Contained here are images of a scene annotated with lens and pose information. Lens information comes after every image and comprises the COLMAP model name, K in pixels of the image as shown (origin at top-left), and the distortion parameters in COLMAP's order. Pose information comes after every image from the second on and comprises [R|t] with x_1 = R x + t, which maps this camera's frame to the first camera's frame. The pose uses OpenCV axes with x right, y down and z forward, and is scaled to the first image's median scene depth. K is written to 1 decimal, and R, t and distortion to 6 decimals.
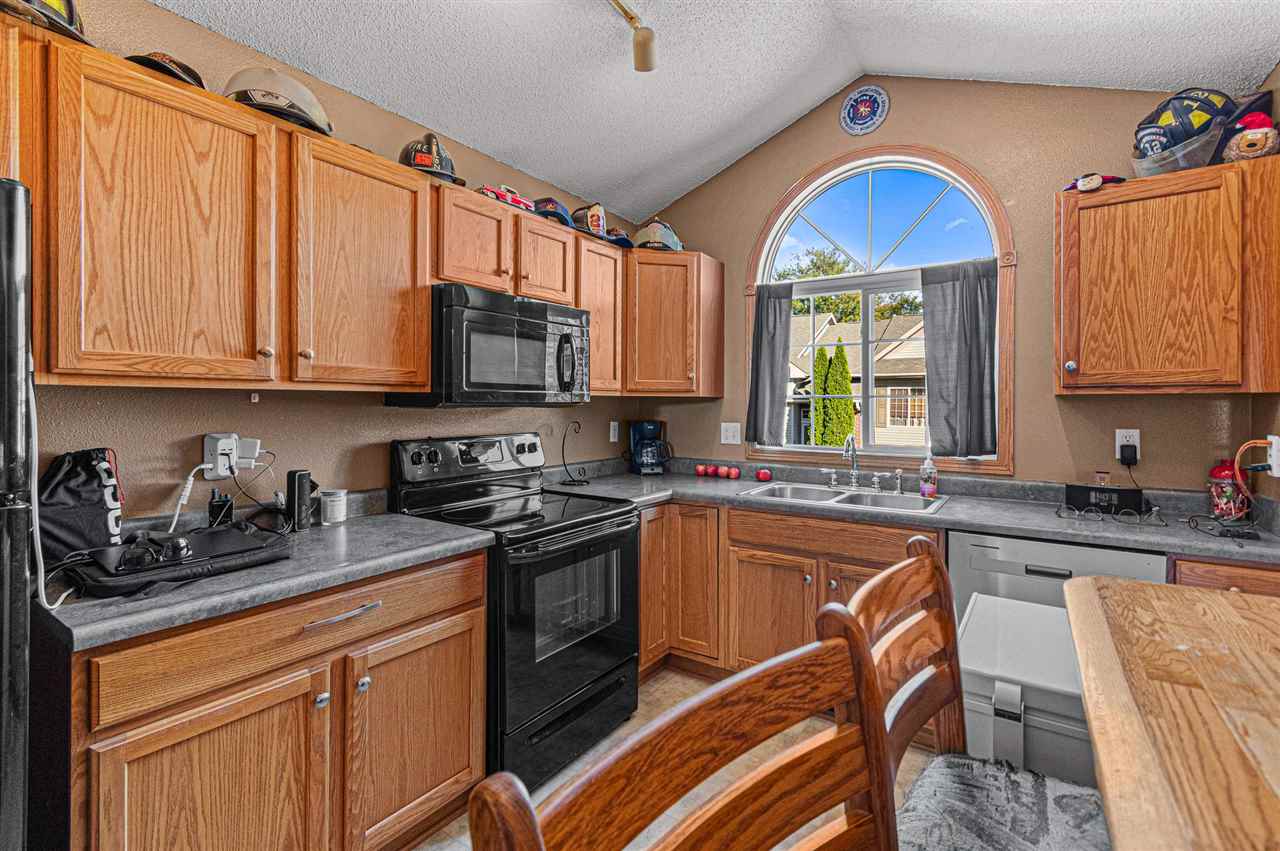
lens RADIAL K [[578.9, 0, 646.8], [0, 578.9, 407.3], [0, 0, 1]] dist [0.001886, -0.001280]
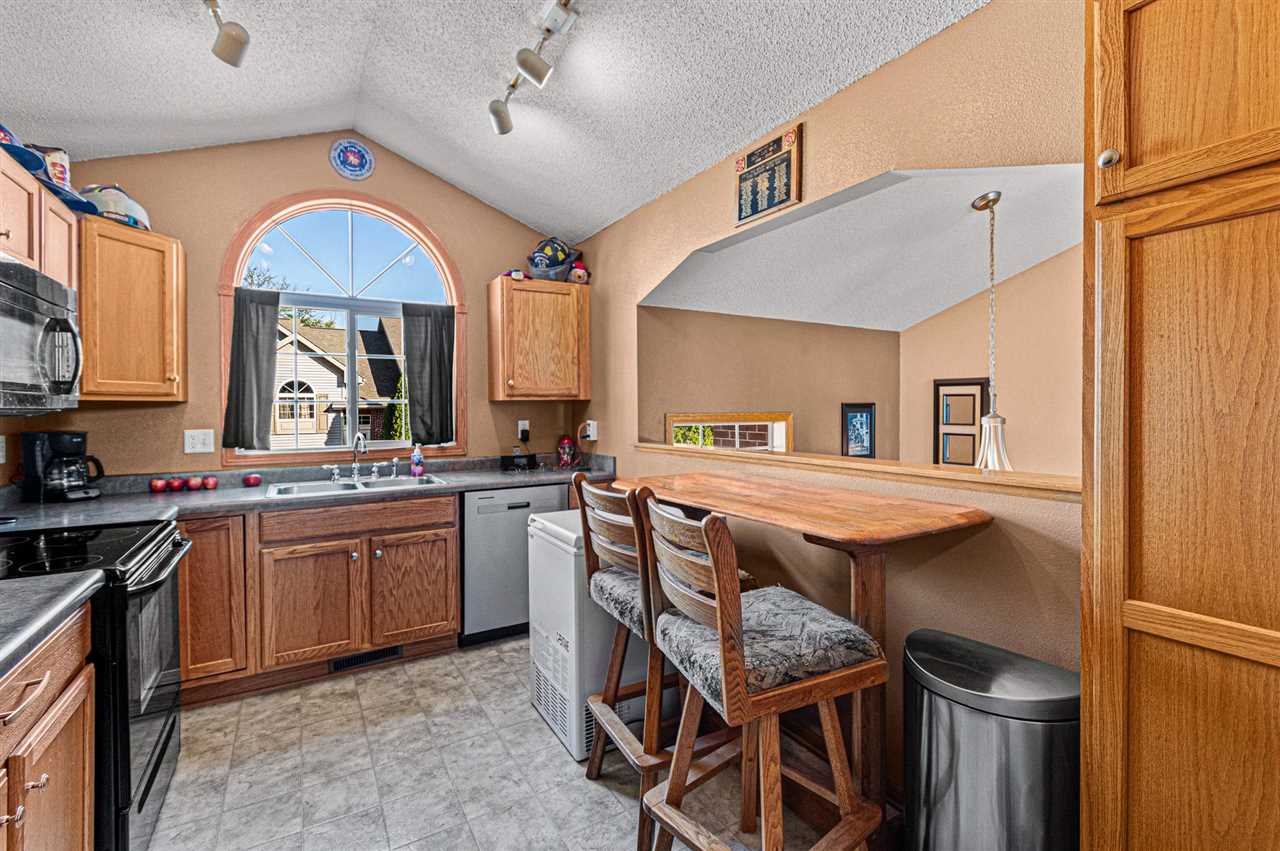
lens RADIAL K [[559.6, 0, 623.7], [0, 559.6, 412.6], [0, 0, 1]] dist [0.000003, -0.000720]
pose [[0.441251, -0.015957, 0.897242, -0.463000], [0.014896, 0.999834, 0.010456, 0.000879], [-0.897260, 0.008752, 0.441416, 0.003048]]
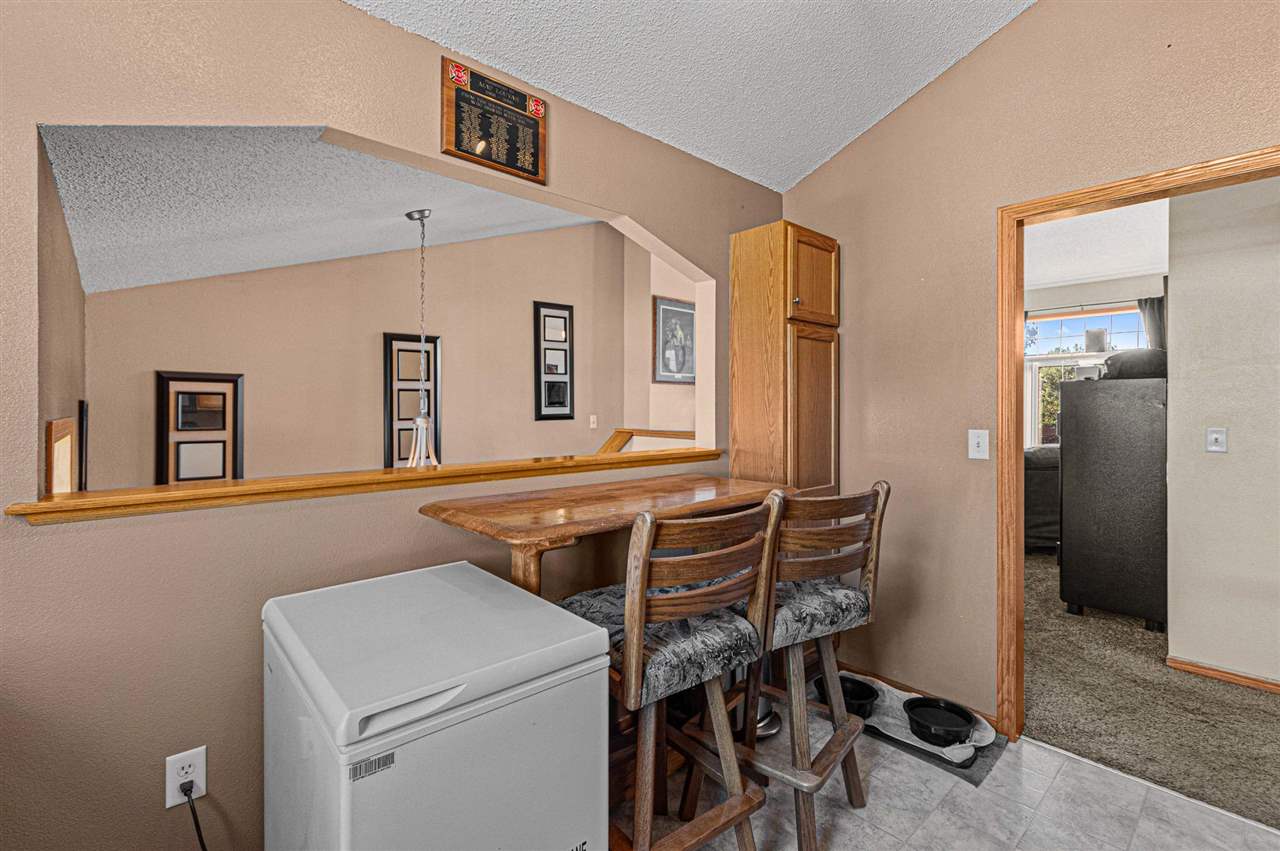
lens RADIAL K [[578.9, 0, 646.8], [0, 578.9, 407.3], [0, 0, 1]] dist [0.001886, -0.001280]
pose [[-0.971028, -0.007513, 0.238847, 0.063461], [-0.005788, 0.999952, 0.007924, -0.002043], [-0.238895, 0.006311, -0.971025, 0.851047]]
